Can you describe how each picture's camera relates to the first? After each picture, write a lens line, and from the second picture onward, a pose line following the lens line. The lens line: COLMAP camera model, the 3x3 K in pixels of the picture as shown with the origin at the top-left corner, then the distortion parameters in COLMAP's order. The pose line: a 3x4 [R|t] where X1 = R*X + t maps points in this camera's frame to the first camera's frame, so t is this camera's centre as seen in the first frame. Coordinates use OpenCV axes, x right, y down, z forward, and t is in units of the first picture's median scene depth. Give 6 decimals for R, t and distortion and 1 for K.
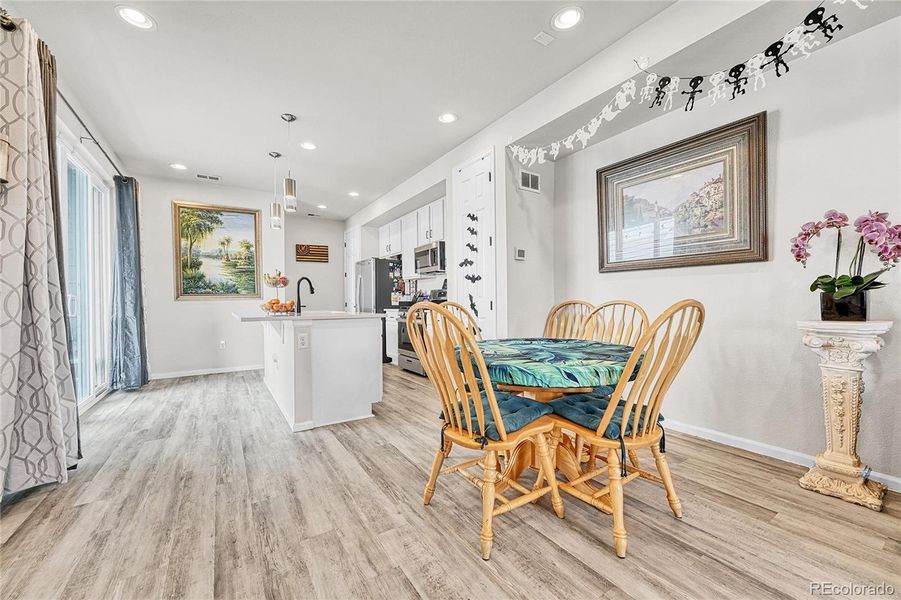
lens RADIAL K [[355.7, 0, 447.2], [0, 355.7, 305.4], [0, 0, 1]] dist [-0.006135, 0.000409]
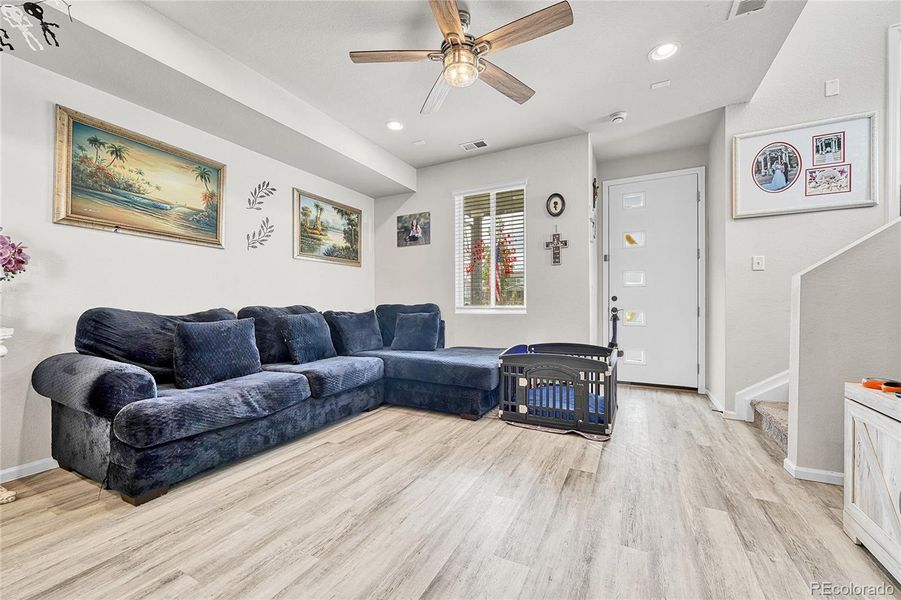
lens RADIAL K [[355.7, 0, 450.4], [0, 355.7, 307.8], [0, 0, 1]] dist [-0.006135, 0.000409]
pose [[-0.496233, 0.002769, 0.868185, -0.169390], [0.015748, 0.999859, 0.005812, 0.000401], [-0.868046, 0.016556, -0.496207, 0.151811]]
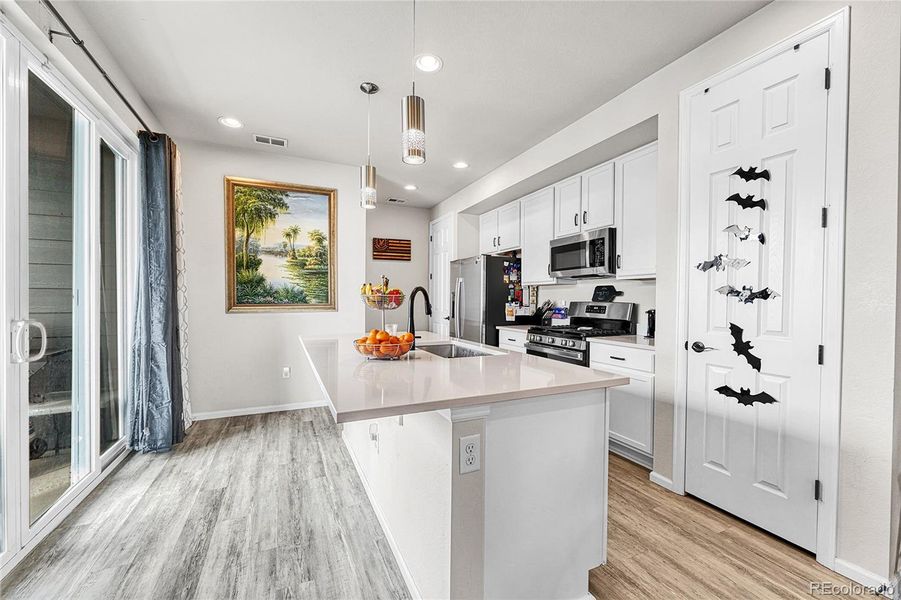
lens RADIAL K [[355.7, 0, 446.8], [0, 355.7, 305.4], [0, 0, 1]] dist [-0.006135, 0.000409]
pose [[0.990361, 0.018935, -0.137206, -0.269848], [-0.018077, 0.999808, 0.007499, -0.053038], [0.137322, -0.004947, 0.990514, 0.419169]]
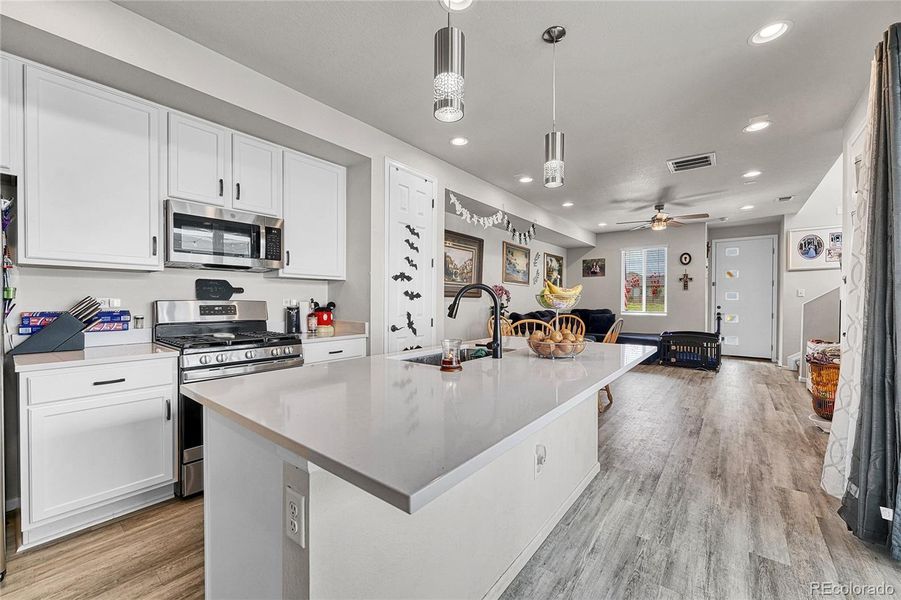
lens RADIAL K [[355.7, 0, 448.9], [0, 355.7, 303.7], [0, 0, 1]] dist [-0.006135, 0.000409]
pose [[-0.317320, -0.002119, 0.948316, -0.819339], [0.007980, 0.999956, 0.004905, -0.054903], [-0.948285, 0.009124, -0.317289, 1.154728]]
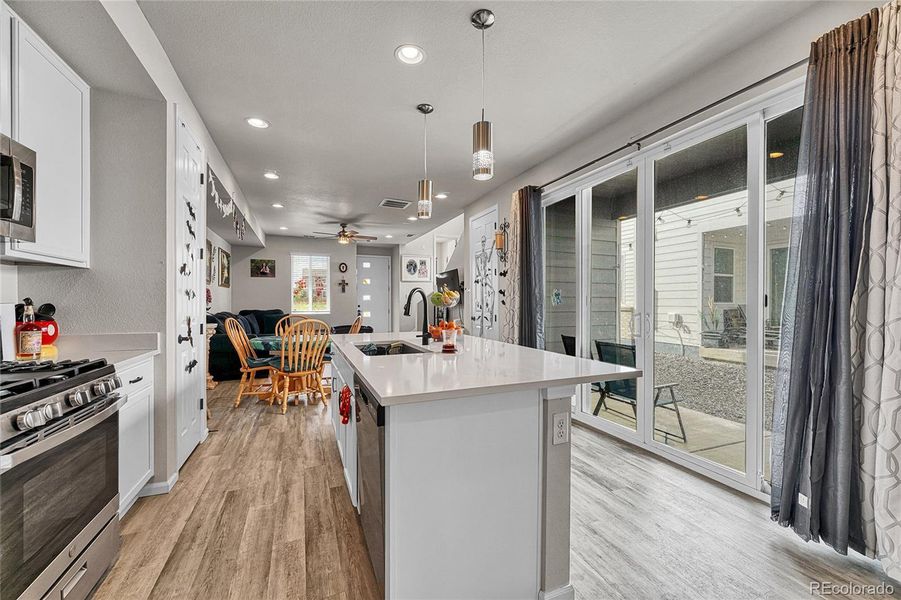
lens RADIAL K [[355.7, 0, 451.9], [0, 355.7, 308.5], [0, 0, 1]] dist [-0.006135, 0.000409]
pose [[-0.985582, 0.004707, 0.169131, -0.548132], [0.009280, 0.999612, 0.026259, -0.058207], [-0.168941, 0.027450, -0.985244, 1.553403]]
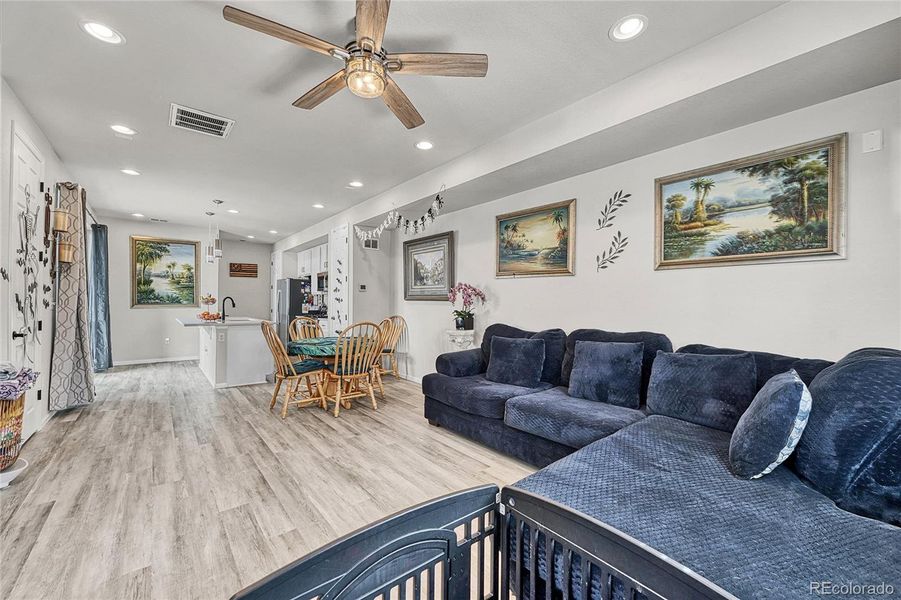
lens RADIAL K [[355.7, 0, 447.5], [0, 355.7, 304.2], [0, 0, 1]] dist [-0.006135, 0.000409]
pose [[0.992462, 0.018848, 0.121093, 0.349306], [-0.017922, 0.999801, -0.008733, -0.049337], [-0.121233, 0.006497, 0.992603, -0.630493]]
